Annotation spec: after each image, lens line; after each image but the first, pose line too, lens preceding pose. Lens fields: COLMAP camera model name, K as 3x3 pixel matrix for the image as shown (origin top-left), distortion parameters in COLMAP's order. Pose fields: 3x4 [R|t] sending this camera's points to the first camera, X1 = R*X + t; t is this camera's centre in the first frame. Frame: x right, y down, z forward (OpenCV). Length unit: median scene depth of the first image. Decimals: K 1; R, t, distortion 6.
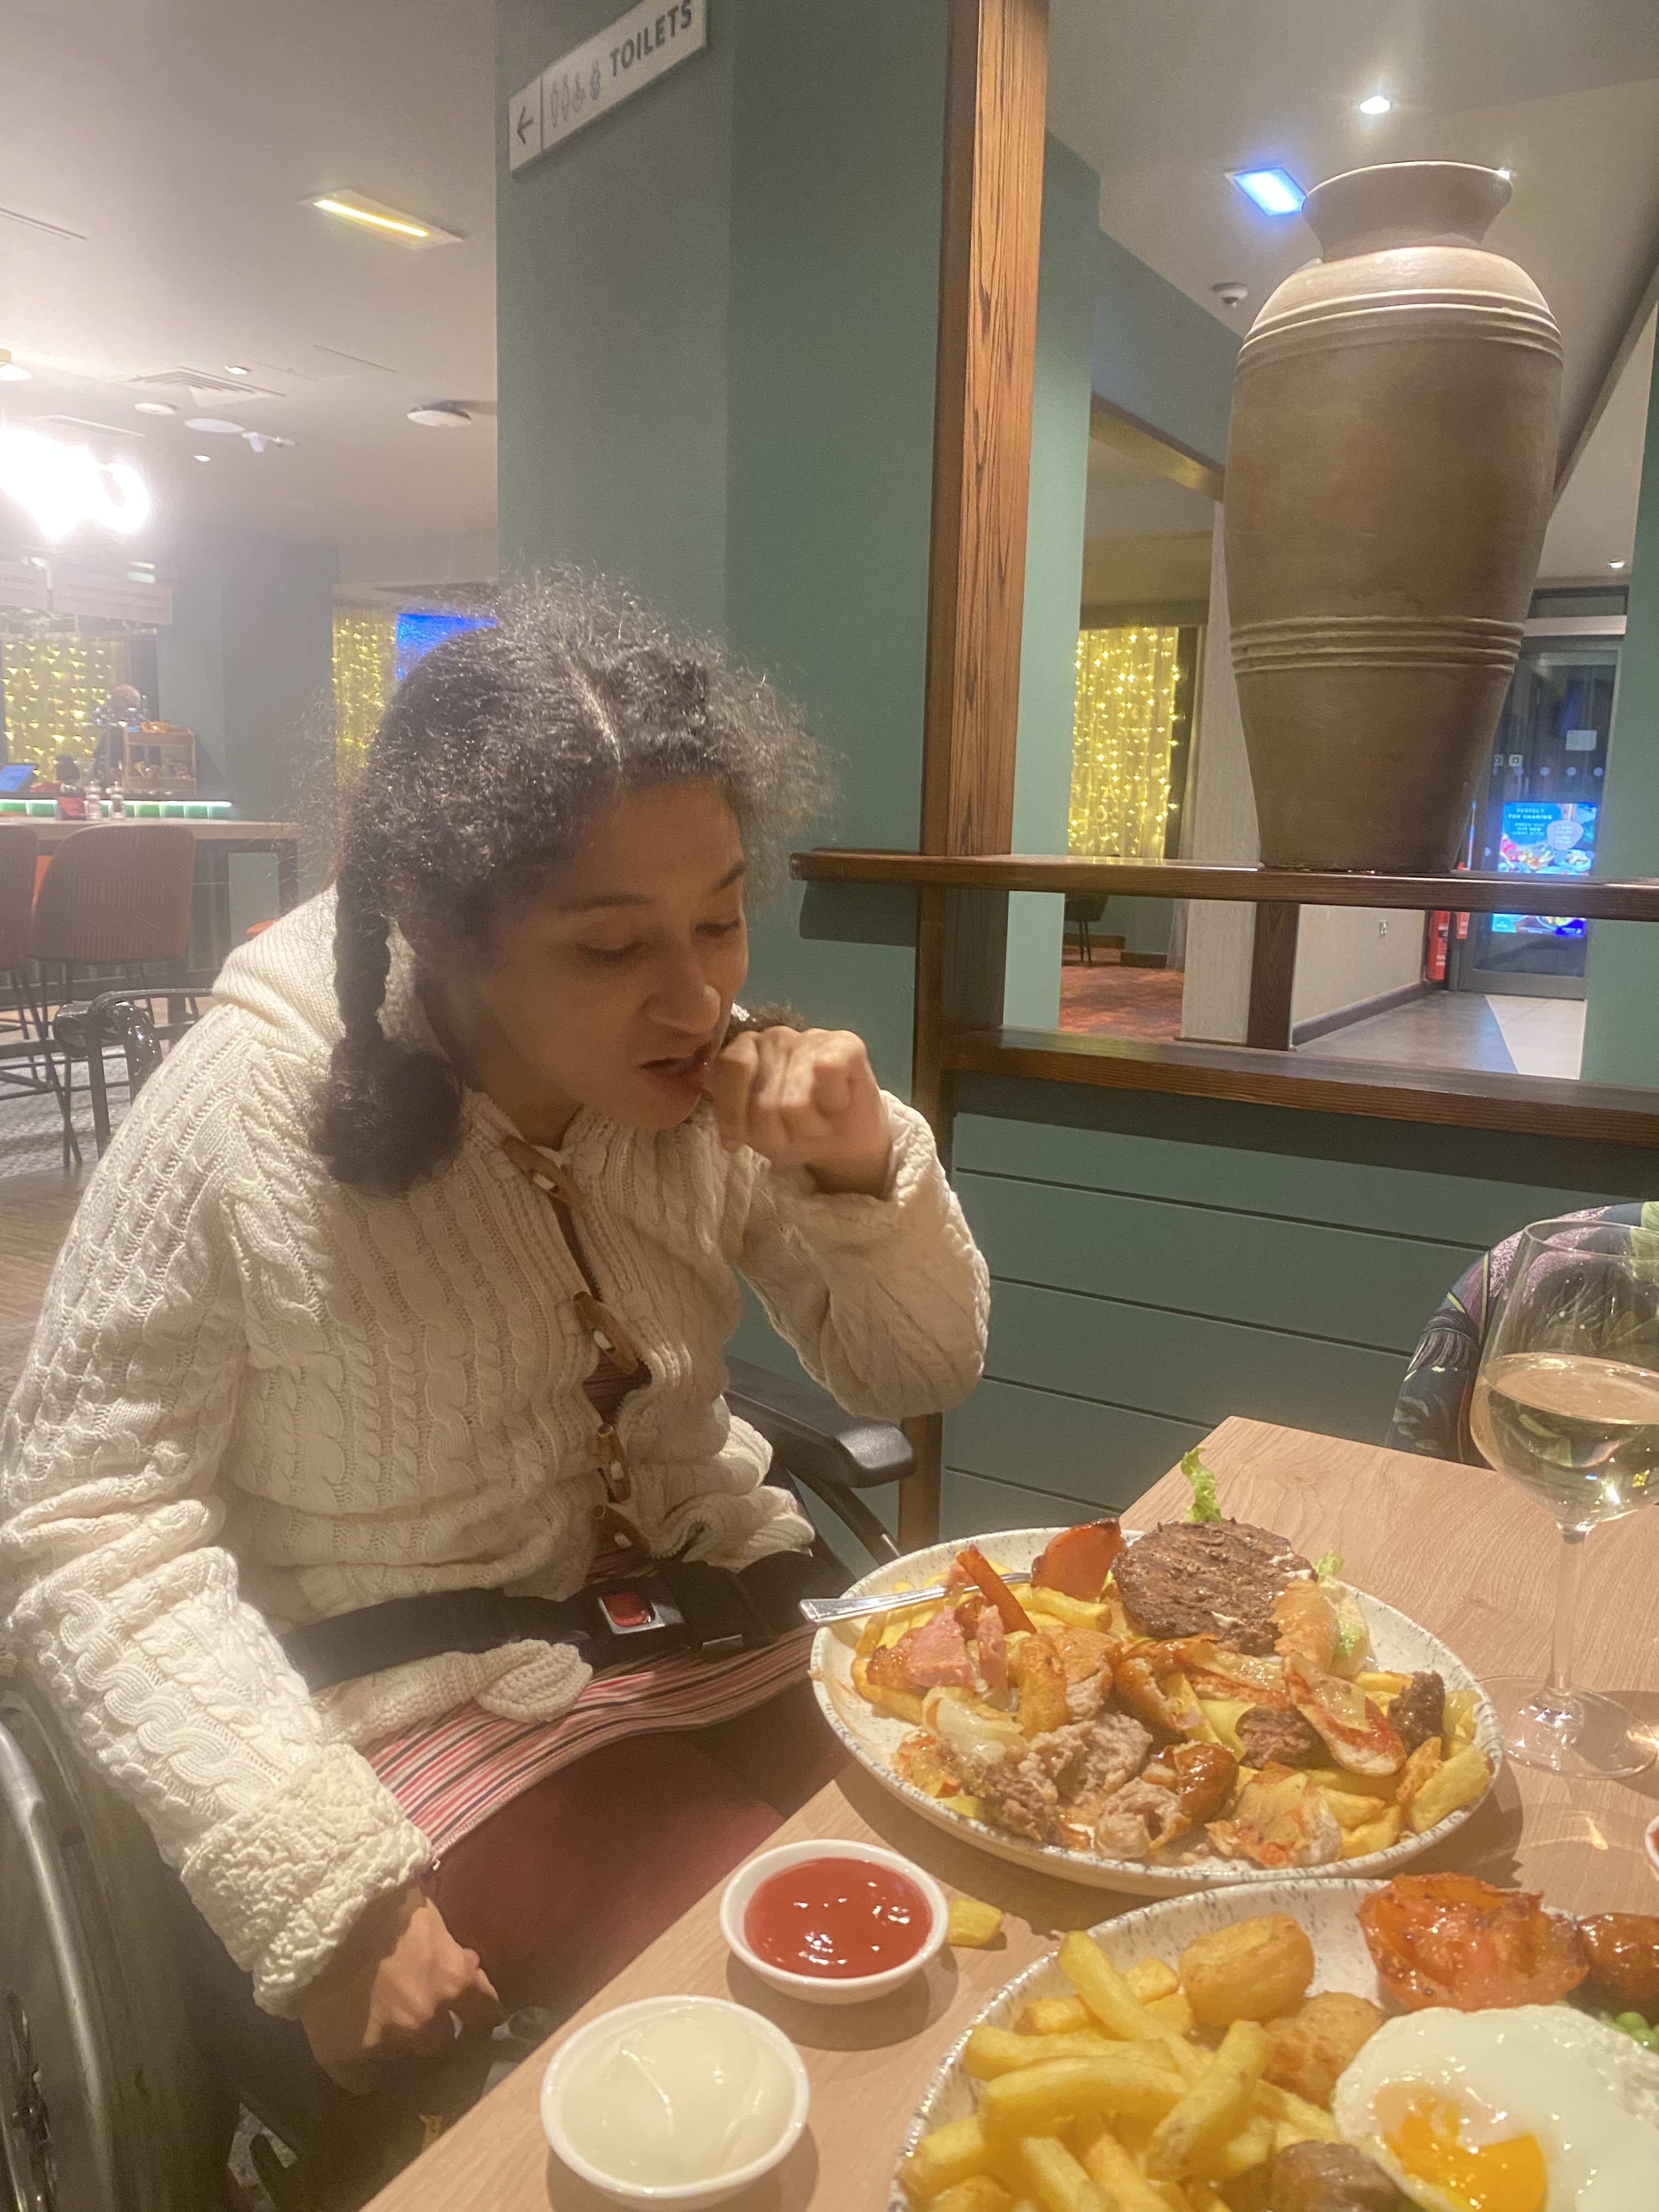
lens RADIAL K [[1659.8, 0, 829.5], [0, 1659.8, 1106.0], [0, 0, 1]] dist [0.000539, 0.003065]
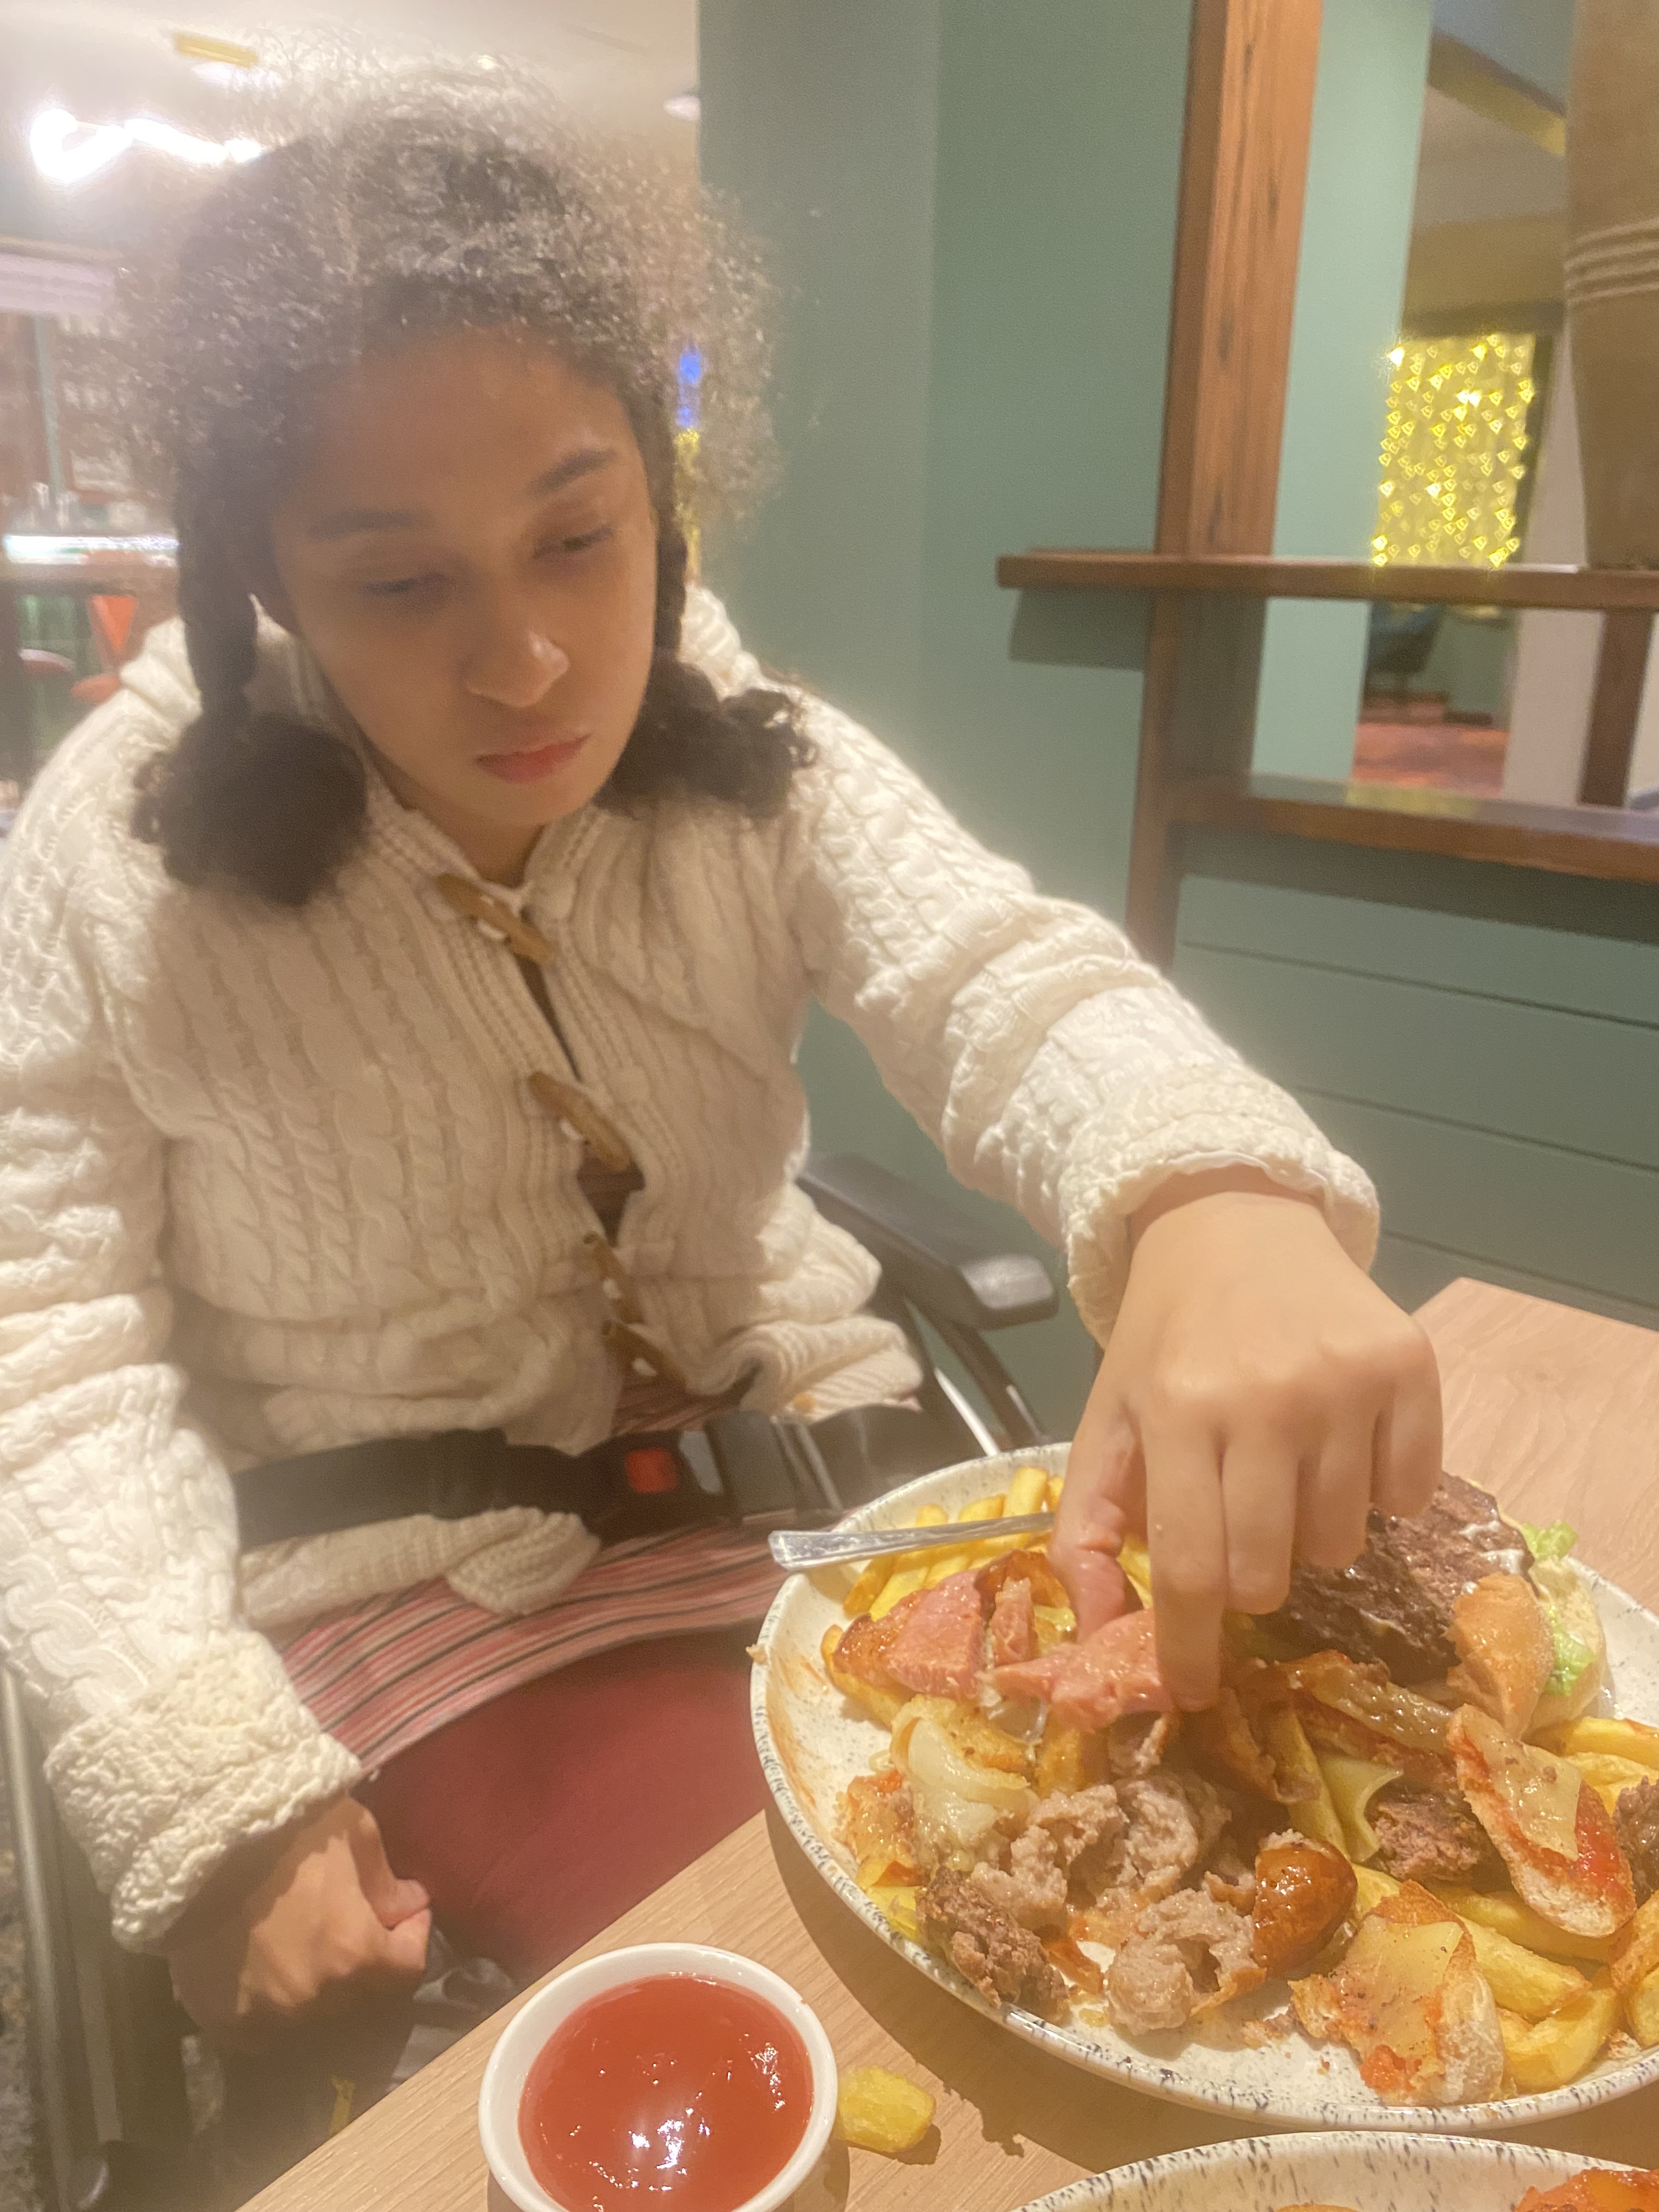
lens RADIAL K [[1702.6, 0, 832.5], [0, 1702.6, 1091.3], [0, 0, 1]] dist [-0.009071, 0.007472]
pose [[0.986769, 0.044382, -0.155937, 0.128957], [-0.023636, 0.990906, 0.132462, 0.012787], [0.160397, -0.127024, 0.978845, 0.348817]]
